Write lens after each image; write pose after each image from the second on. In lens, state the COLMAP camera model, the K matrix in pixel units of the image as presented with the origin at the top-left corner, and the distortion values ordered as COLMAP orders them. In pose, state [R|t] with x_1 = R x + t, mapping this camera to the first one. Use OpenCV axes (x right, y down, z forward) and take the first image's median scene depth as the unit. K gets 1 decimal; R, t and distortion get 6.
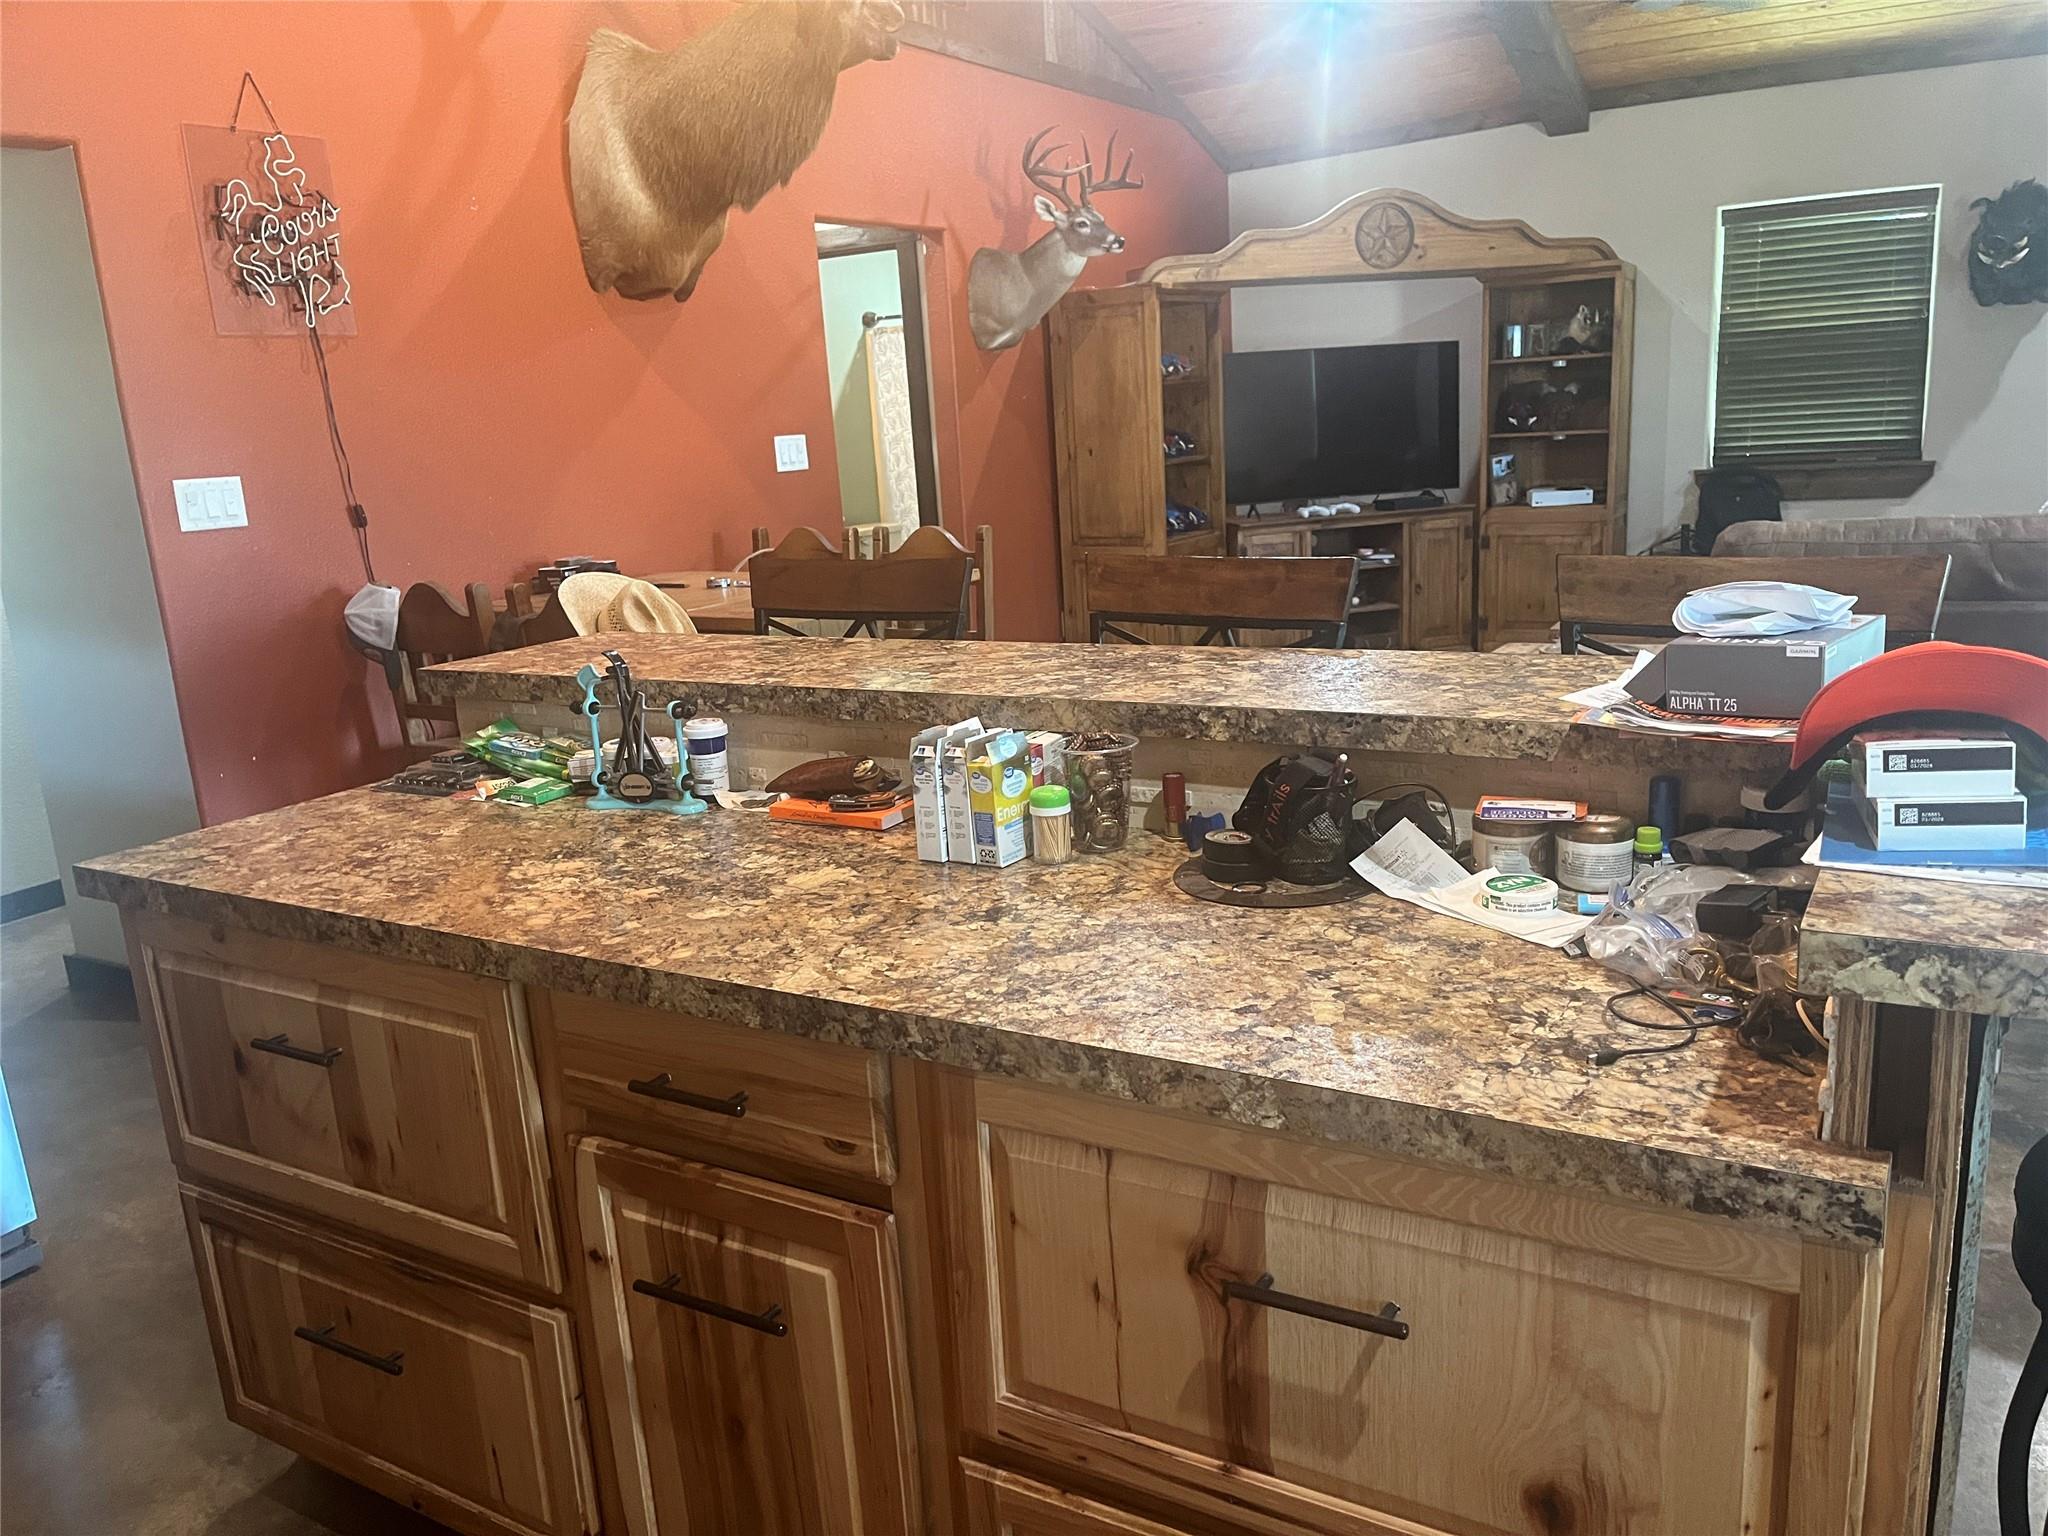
lens RADIAL K [[1561.7, 0, 1037.7], [0, 1561.7, 766.2], [0, 0, 1]] dist [0.057123, -0.045462]
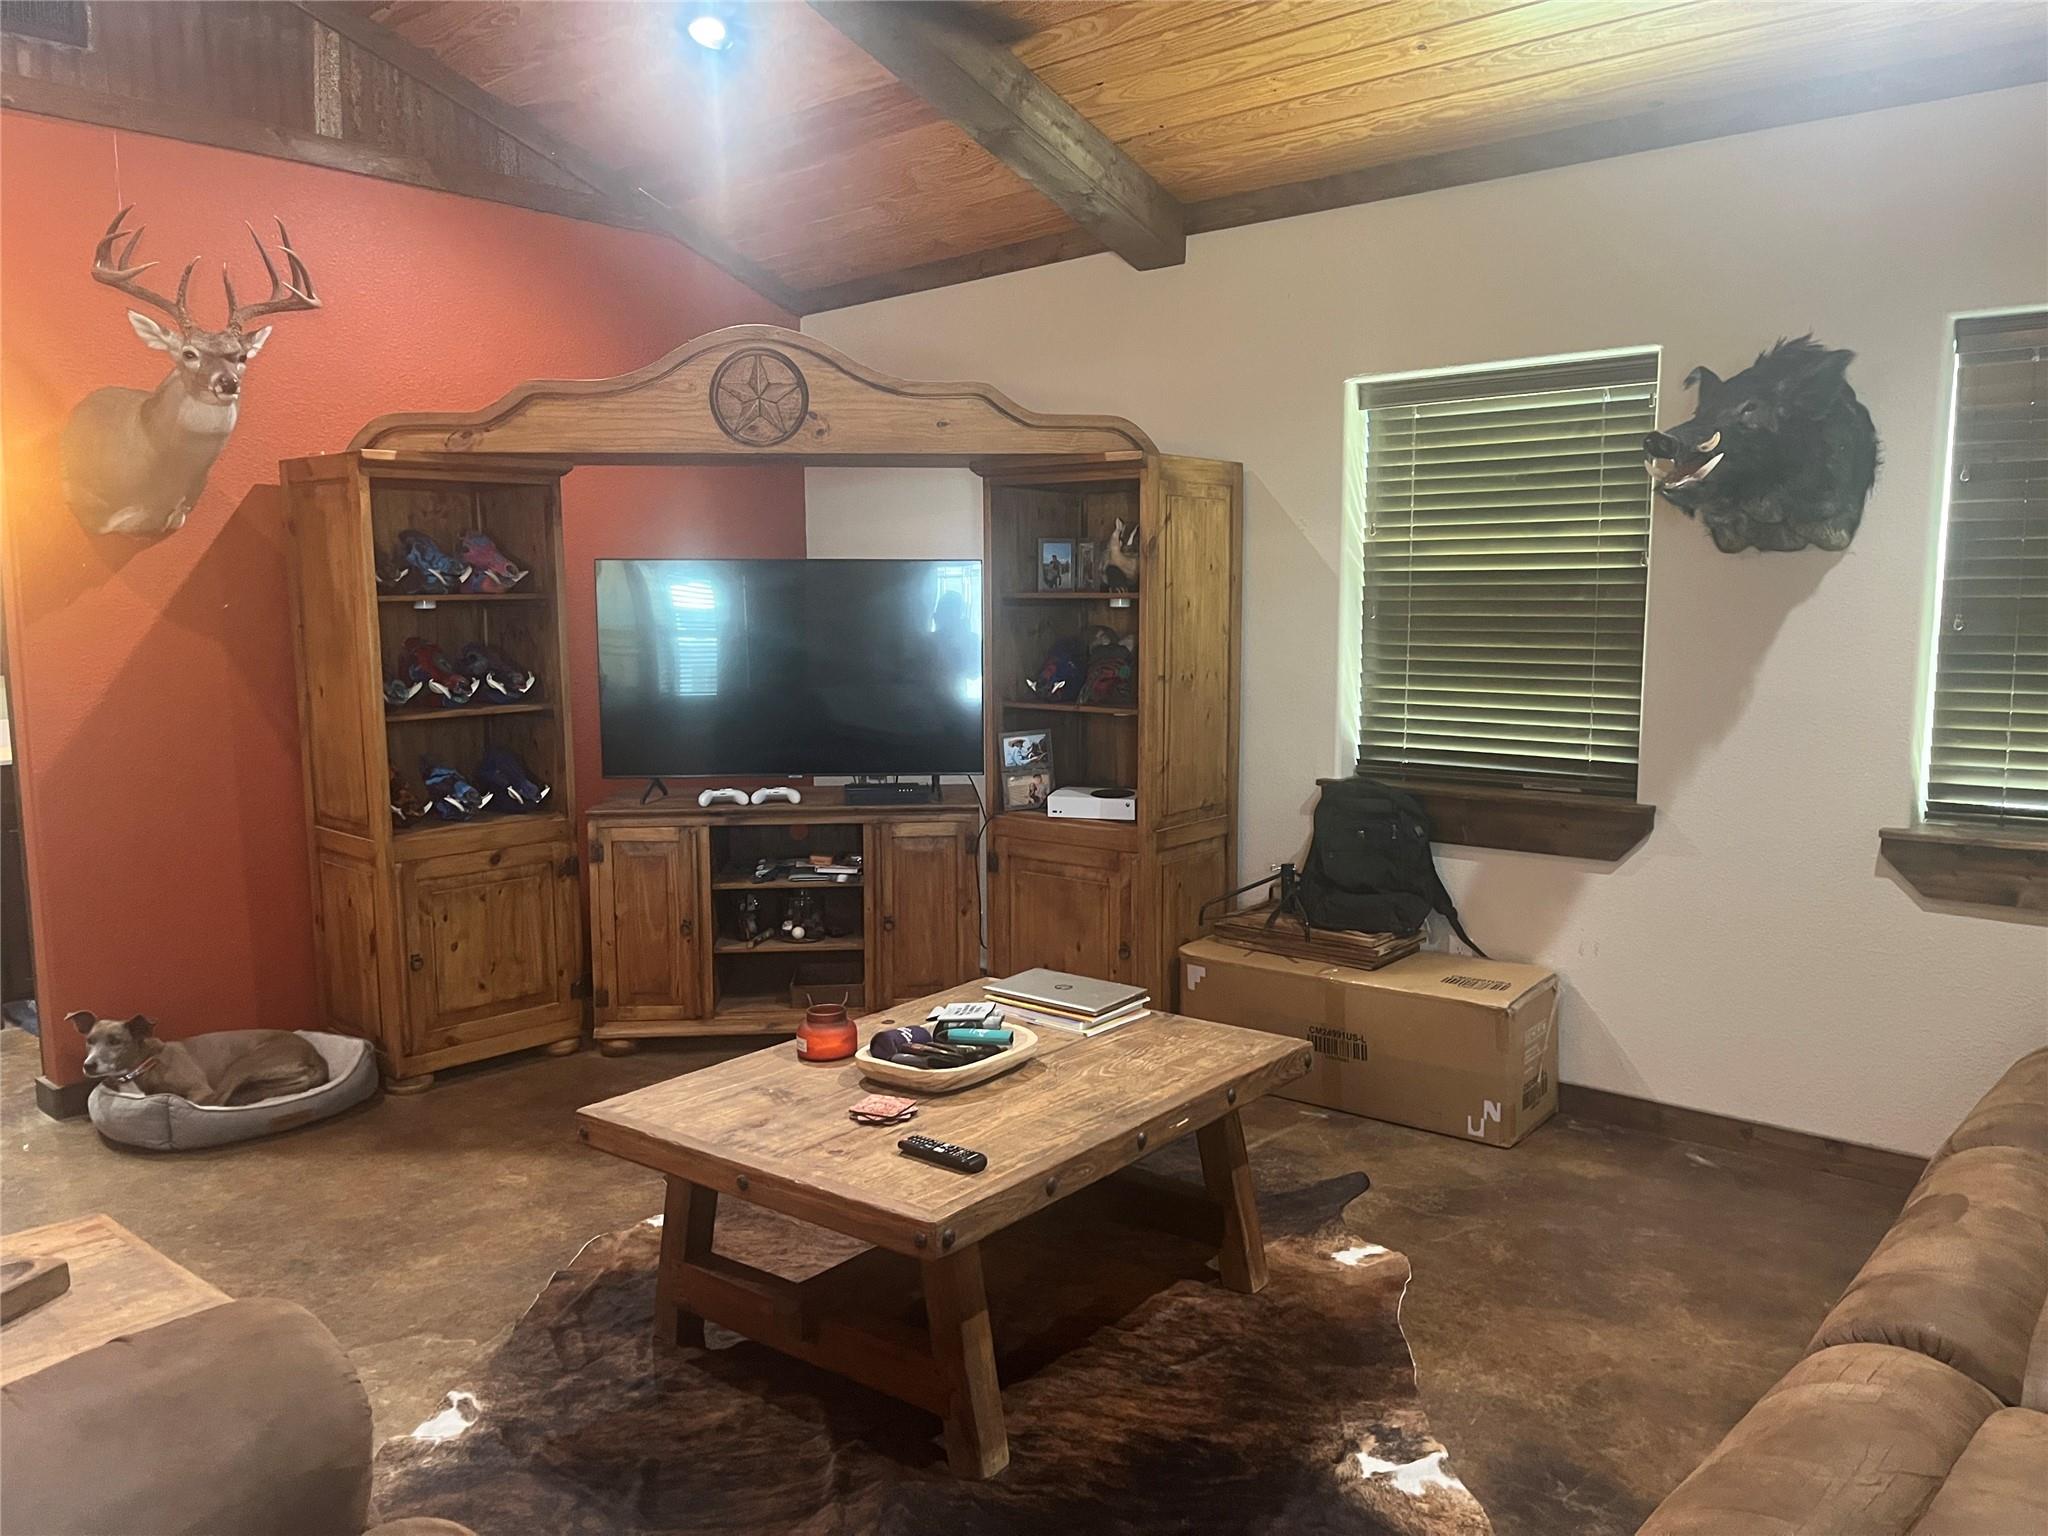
lens RADIAL K [[1561.7, 0, 1014.8], [0, 1561.7, 779.6], [0, 0, 1]] dist [0.057123, -0.045462]
pose [[0.980462, 0.075703, -0.181557, 0.423137], [-0.093816, 0.991204, -0.093340, -0.121000], [0.172894, 0.108550, 0.978941, 0.373184]]
